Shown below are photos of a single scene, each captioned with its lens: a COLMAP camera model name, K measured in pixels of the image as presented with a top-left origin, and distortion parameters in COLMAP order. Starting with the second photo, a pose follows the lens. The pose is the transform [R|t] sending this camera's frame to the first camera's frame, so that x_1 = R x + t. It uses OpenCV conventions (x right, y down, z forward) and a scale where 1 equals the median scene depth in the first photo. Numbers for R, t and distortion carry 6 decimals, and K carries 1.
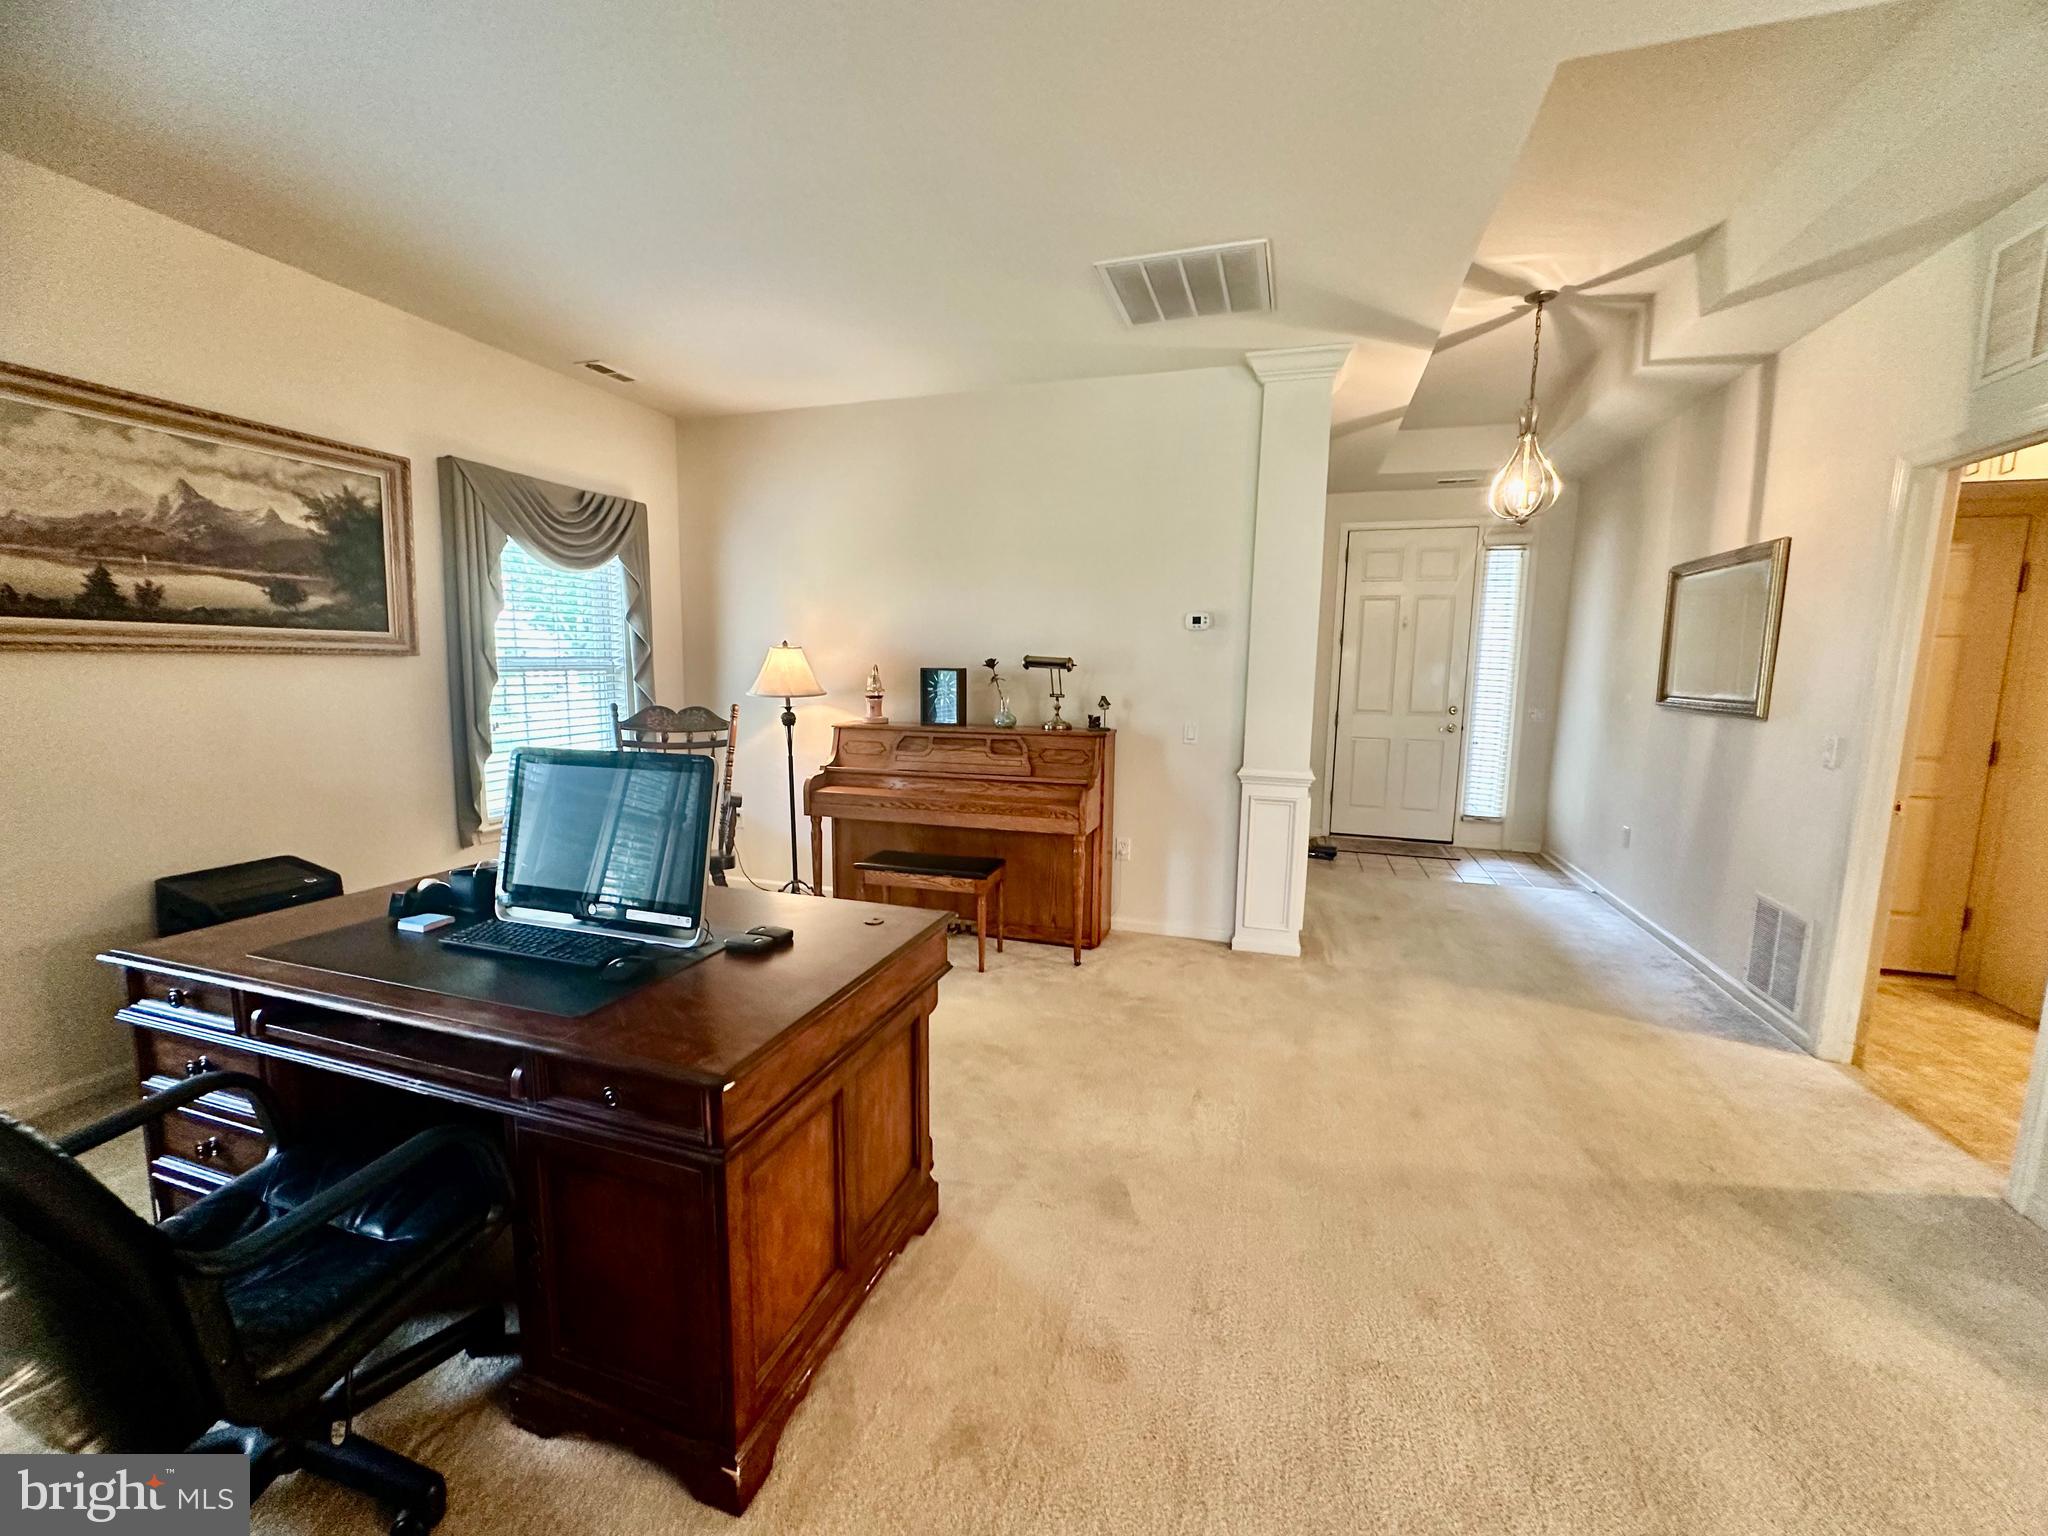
lens RADIAL K [[826.0, 0, 1020.0], [0, 826.0, 765.9], [0, 0, 1]] dist [0.001527, 0.000181]
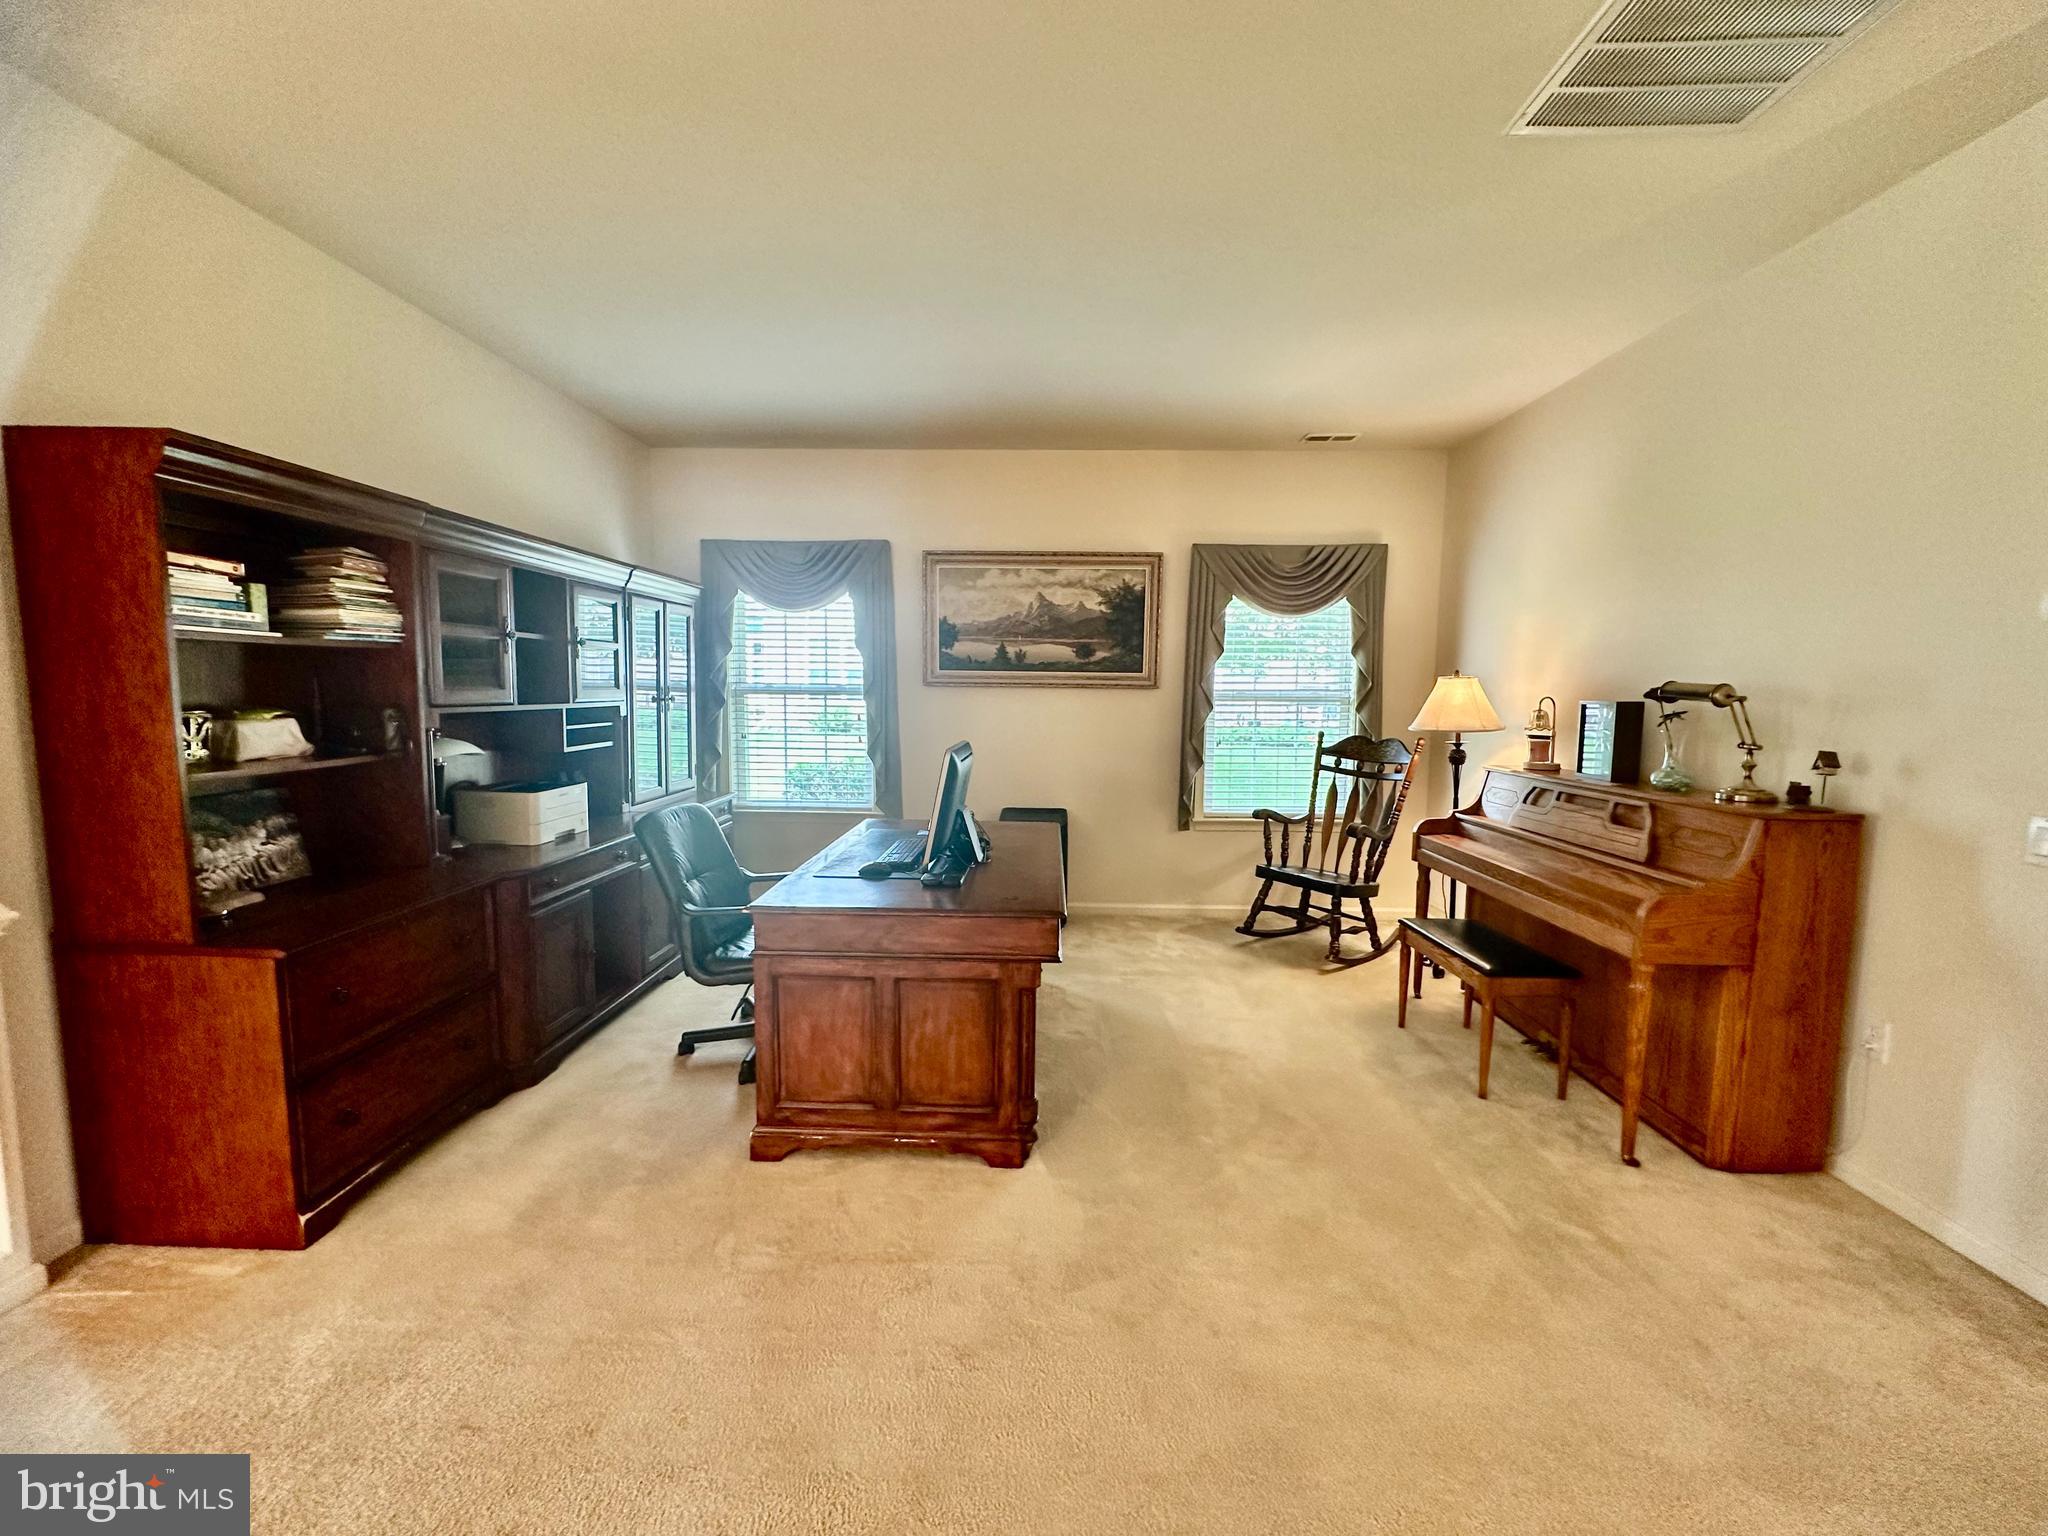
lens RADIAL K [[820.7, 0, 1024.0], [0, 820.7, 768.0], [0, 0, 1]] dist [-0.001412, -0.000162]
pose [[0.282592, 0.083109, -0.955633, 0.627134], [-0.126285, 0.990792, 0.048822, -0.040844], [0.950891, 0.106886, 0.290486, 0.417037]]
